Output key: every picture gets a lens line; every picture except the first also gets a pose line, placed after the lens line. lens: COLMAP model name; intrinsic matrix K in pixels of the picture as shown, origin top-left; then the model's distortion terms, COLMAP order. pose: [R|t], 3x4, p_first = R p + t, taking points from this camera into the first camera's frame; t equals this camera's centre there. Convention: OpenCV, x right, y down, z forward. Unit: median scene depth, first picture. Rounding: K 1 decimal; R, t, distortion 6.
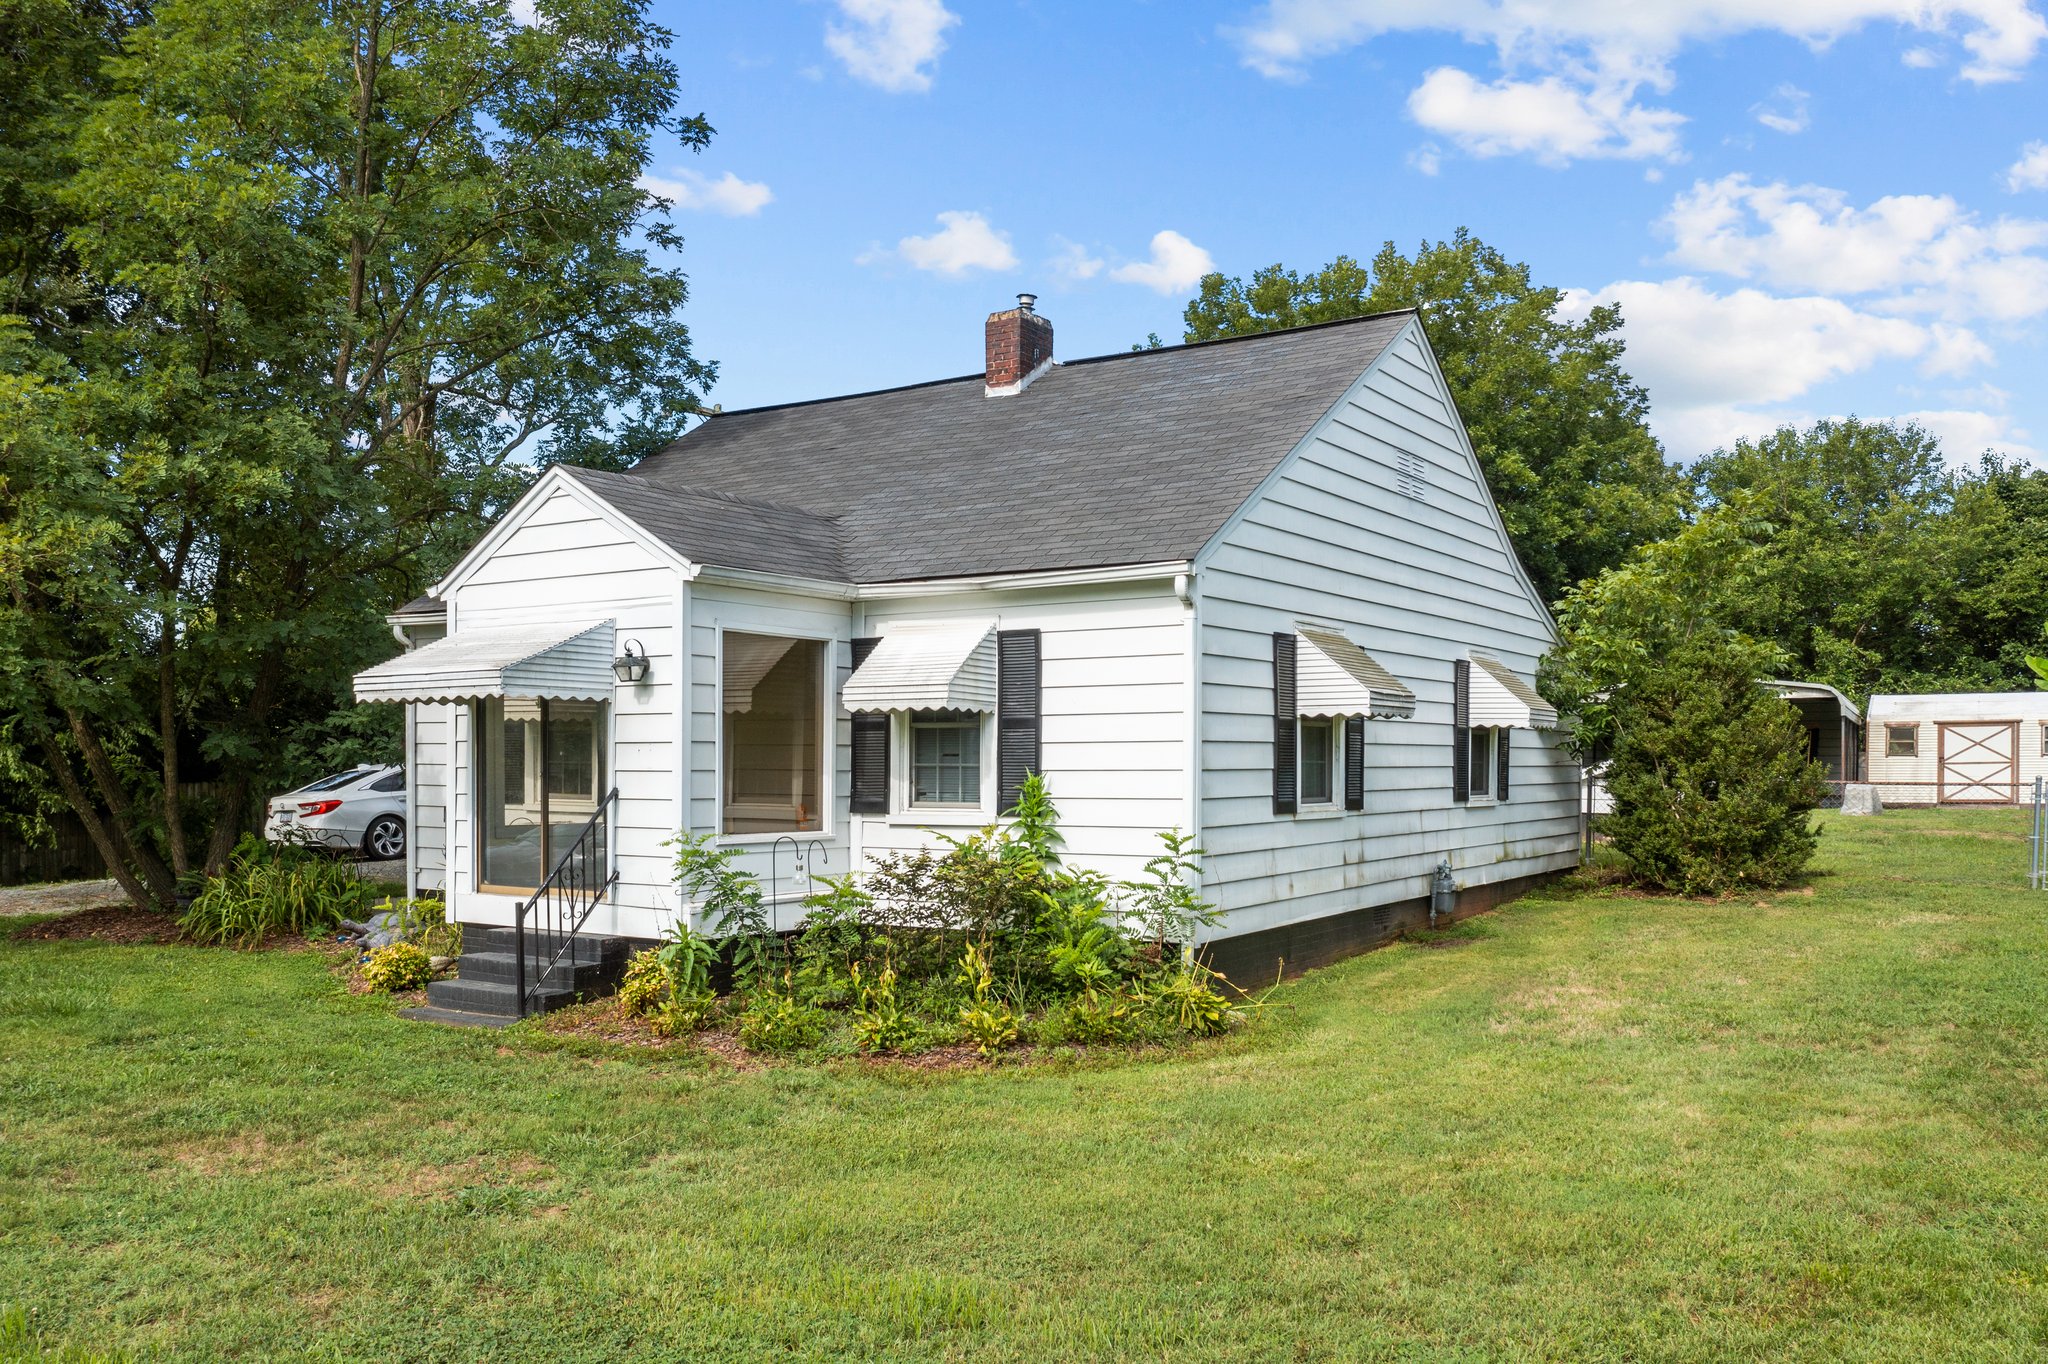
lens RADIAL K [[1677.1, 0, 1036.4], [0, 1677.1, 774.2], [0, 0, 1]] dist [-0.028633, -0.001845]
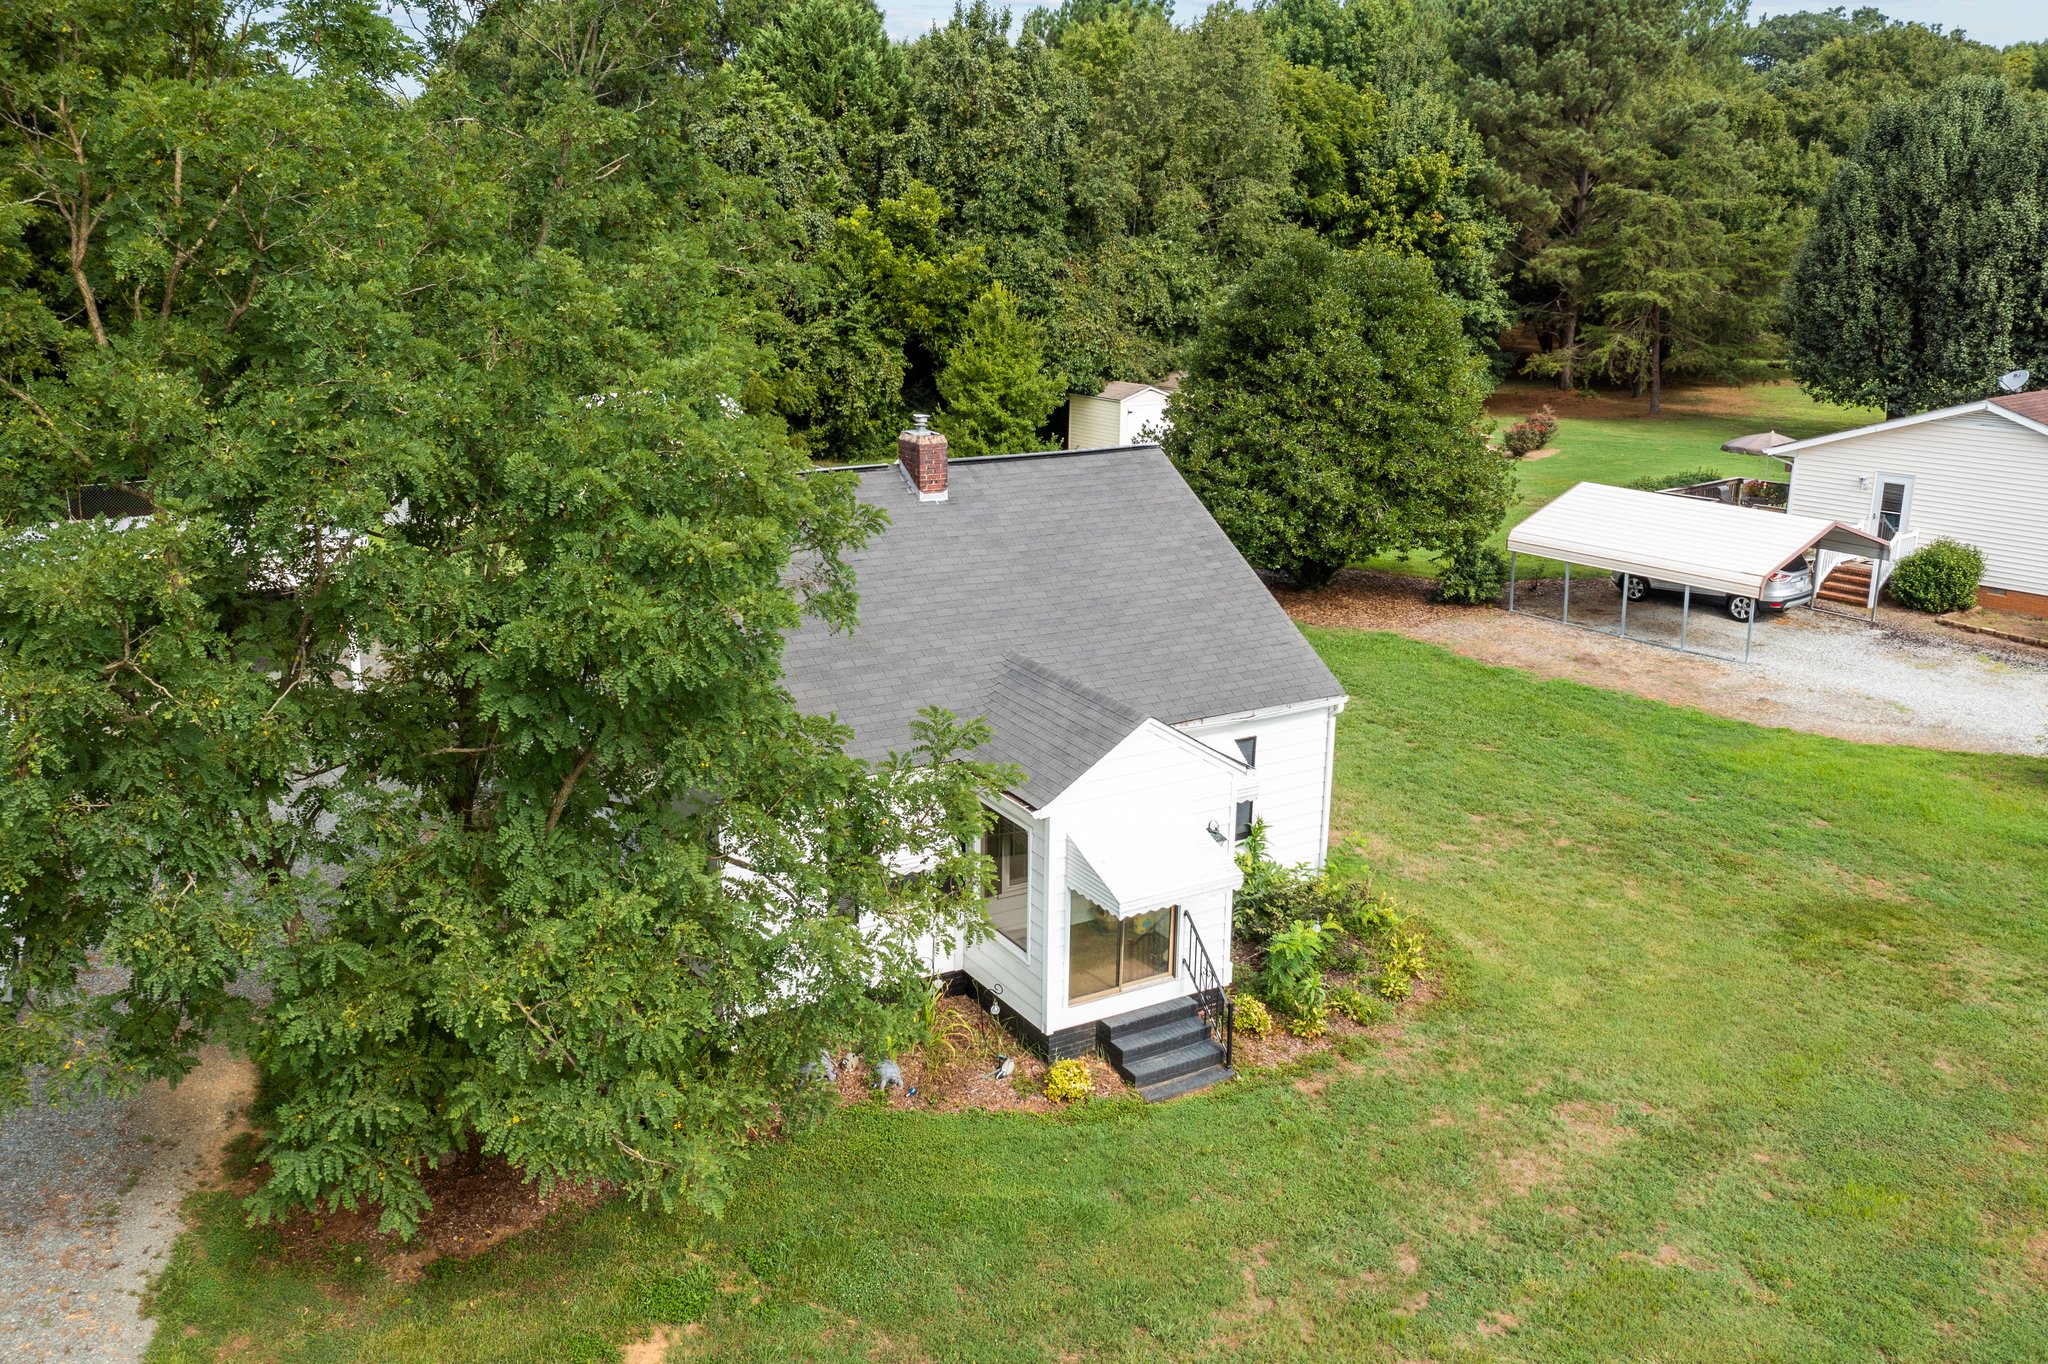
lens RADIAL K [[1693.5, 0, 1029.3], [0, 1693.5, 620.9], [0, 0, 1]] dist [-0.037175, 0.004359]
pose [[0.451500, -0.207126, 0.867898, -1.517667], [-0.005219, 0.972054, 0.234697, -0.581214], [-0.892256, -0.110495, 0.437801, 0.433923]]
